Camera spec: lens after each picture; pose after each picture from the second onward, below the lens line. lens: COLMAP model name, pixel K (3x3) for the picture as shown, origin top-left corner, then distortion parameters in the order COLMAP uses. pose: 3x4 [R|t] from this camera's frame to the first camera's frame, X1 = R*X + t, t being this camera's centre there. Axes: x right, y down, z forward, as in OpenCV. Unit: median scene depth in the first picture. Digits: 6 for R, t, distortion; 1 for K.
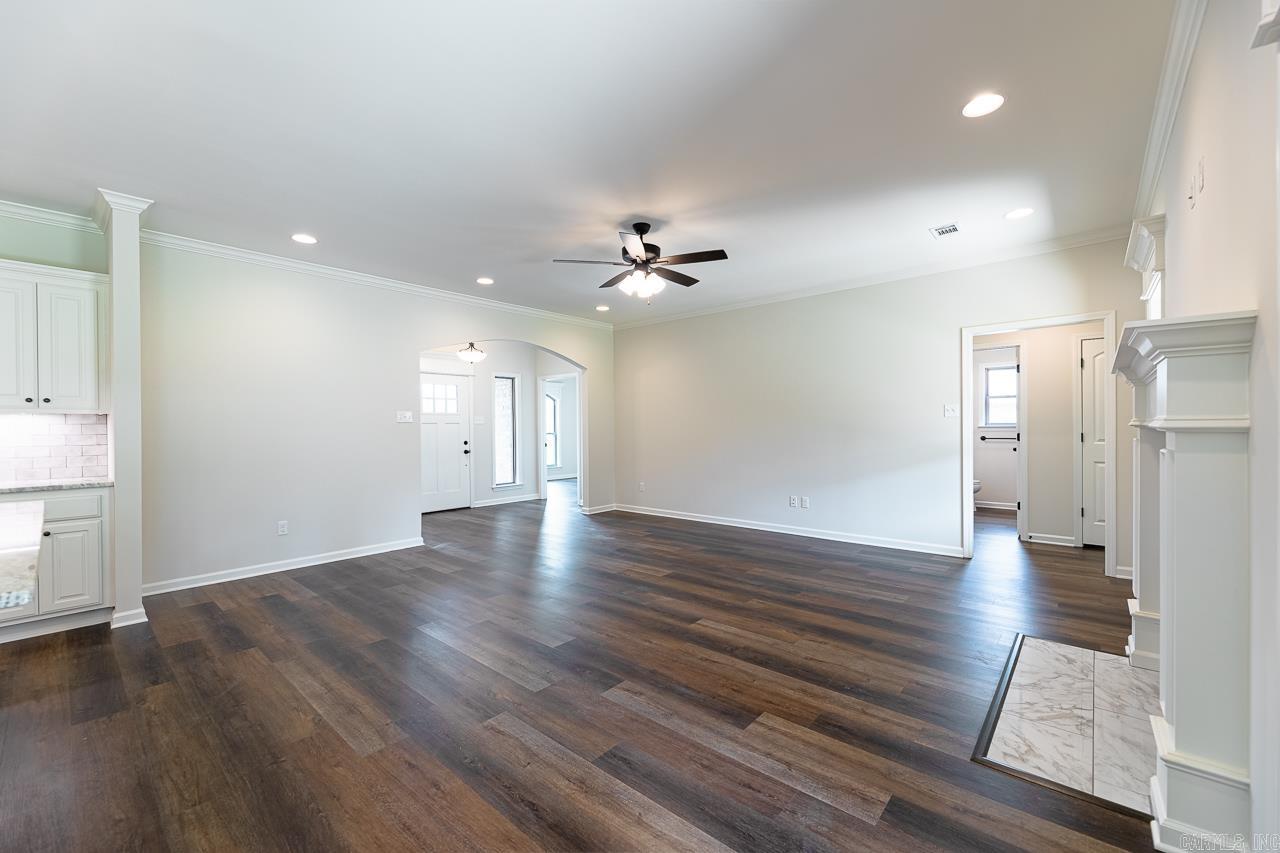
lens RADIAL K [[514.7, 0, 644.8], [0, 514.7, 429.3], [0, 0, 1]] dist [-0.002627, -0.000148]
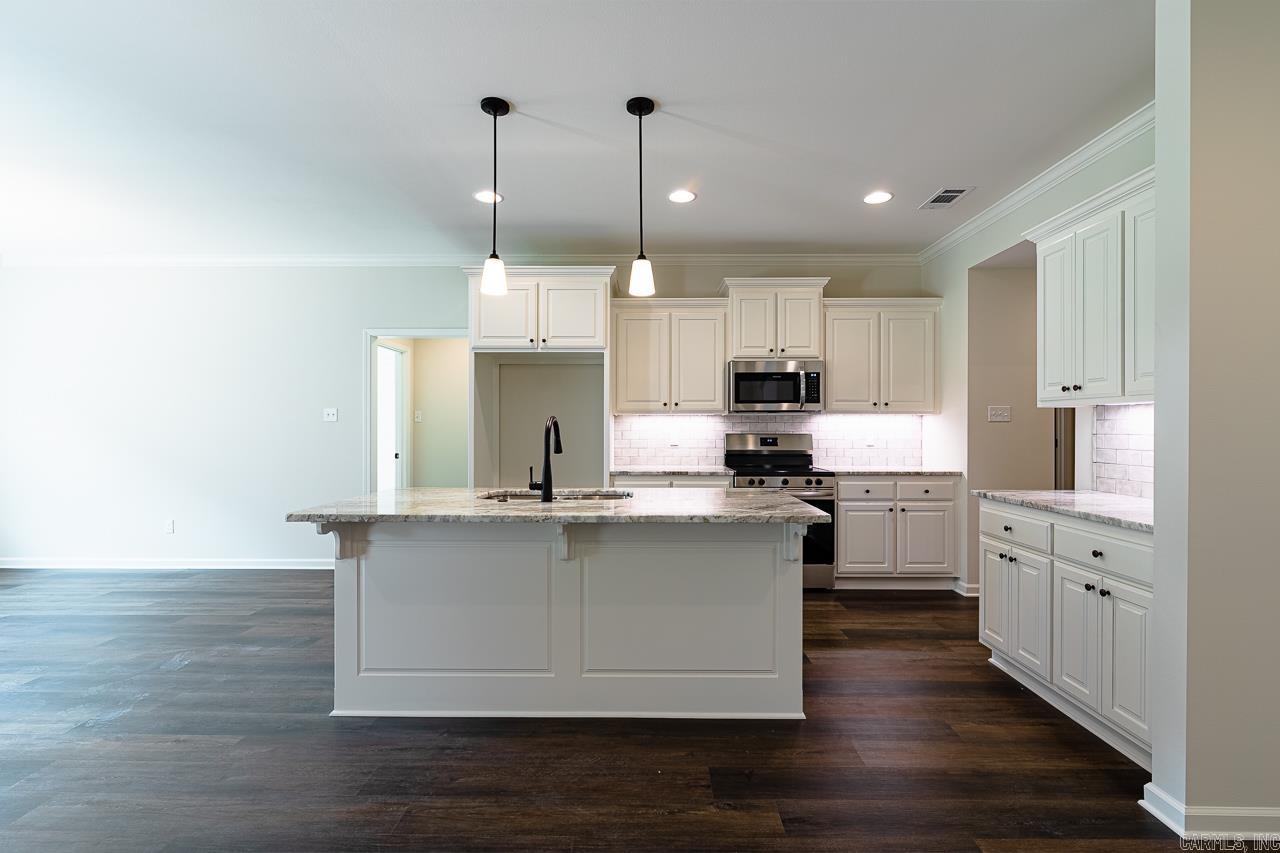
lens RADIAL K [[563.3, 0, 645.4], [0, 563.3, 429.0], [0, 0, 1]] dist [-0.002148, -0.000627]
pose [[-0.758976, 0.011756, -0.651013, -0.271910], [0.004248, 0.999905, 0.013104, -0.008002], [0.651105, 0.007180, -0.758953, 1.082480]]
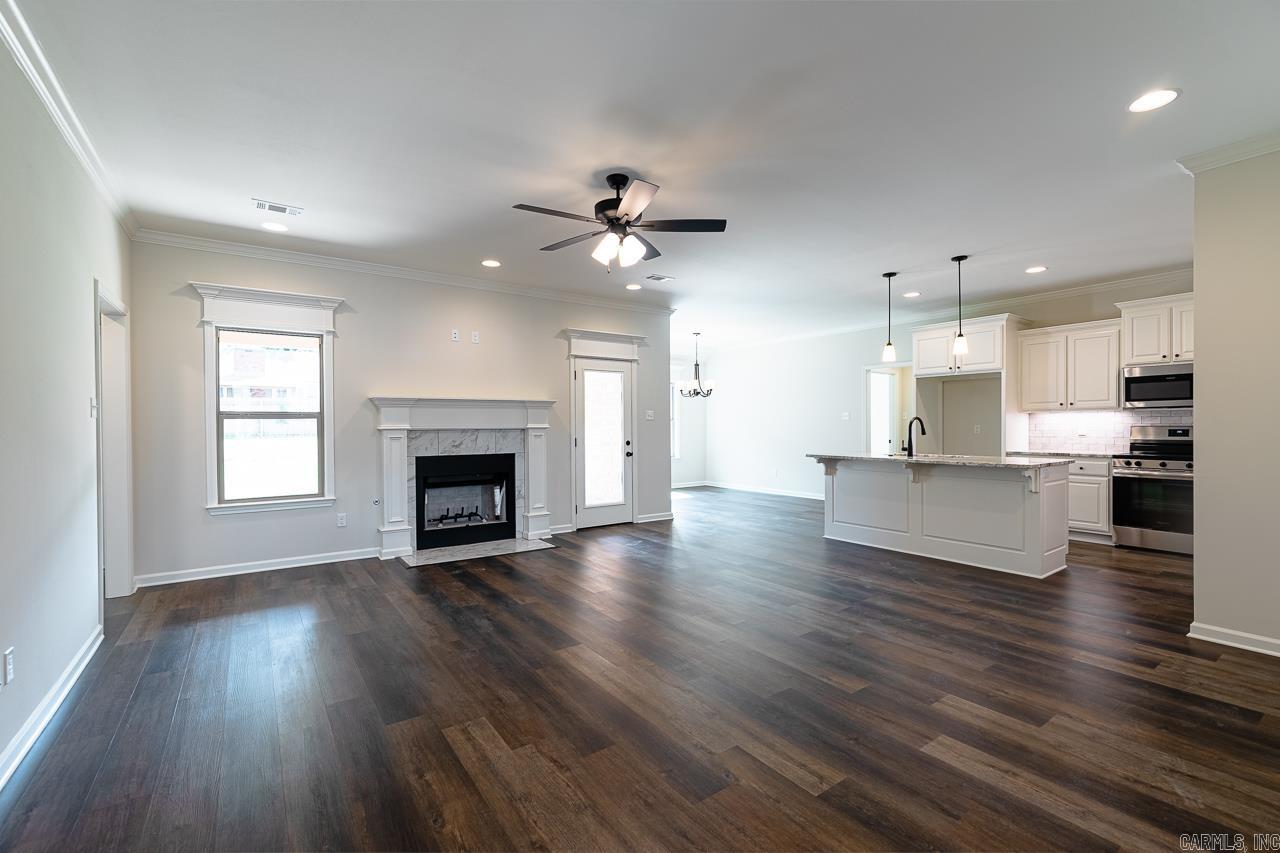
lens RADIAL K [[554.7, 0, 643.3], [0, 554.7, 429.0], [0, 0, 1]] dist [-0.003762, -0.000212]
pose [[-0.972746, 0.014193, 0.231439, -0.285357], [0.016705, 0.999821, 0.008899, -0.007839], [-0.231271, 0.012523, -0.972809, 2.172879]]
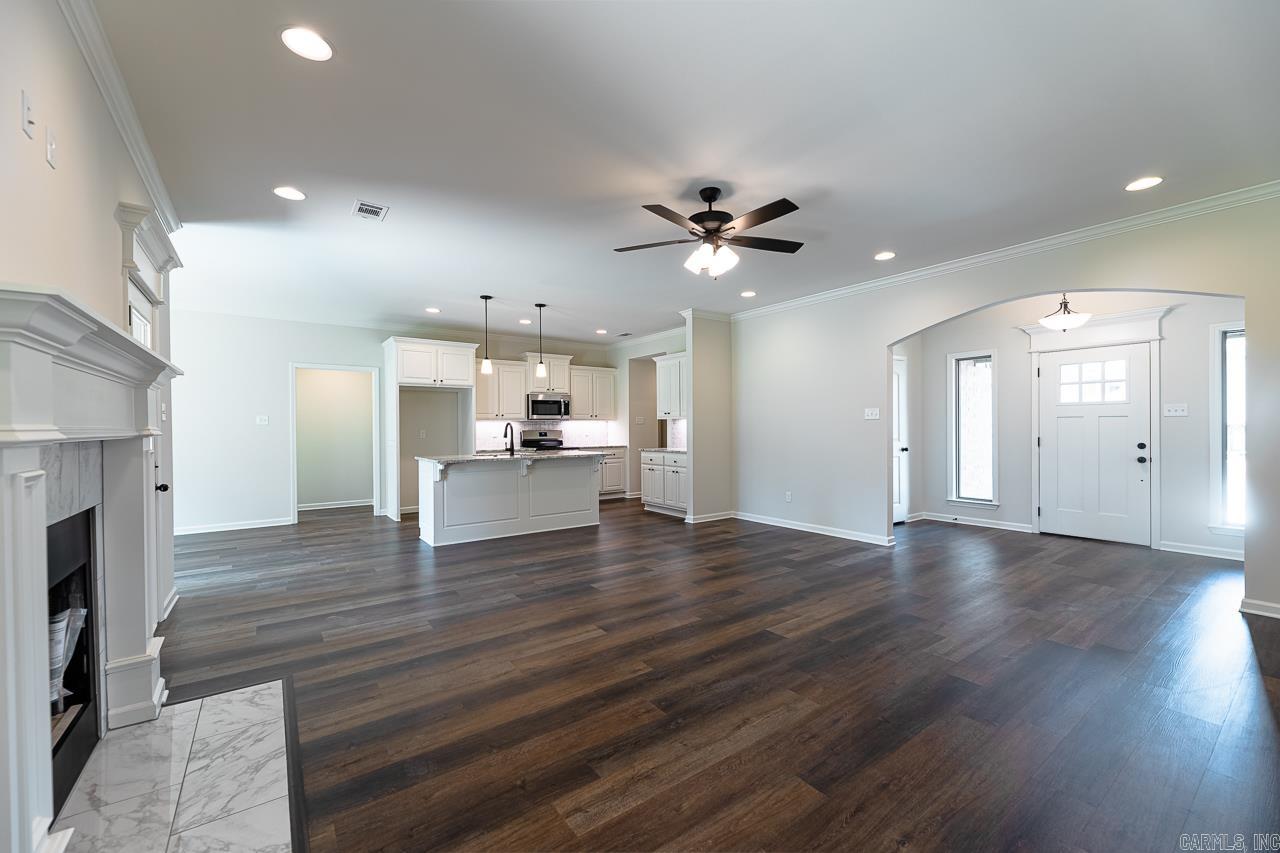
lens RADIAL K [[514.7, 0, 644.8], [0, 514.7, 429.3], [0, 0, 1]] dist [-0.002627, -0.000148]
pose [[-0.217041, 0.015532, -0.976039, 1.006820], [0.004597, 0.999879, 0.014889, -0.017260], [0.976152, -0.001255, -0.217086, 1.269246]]
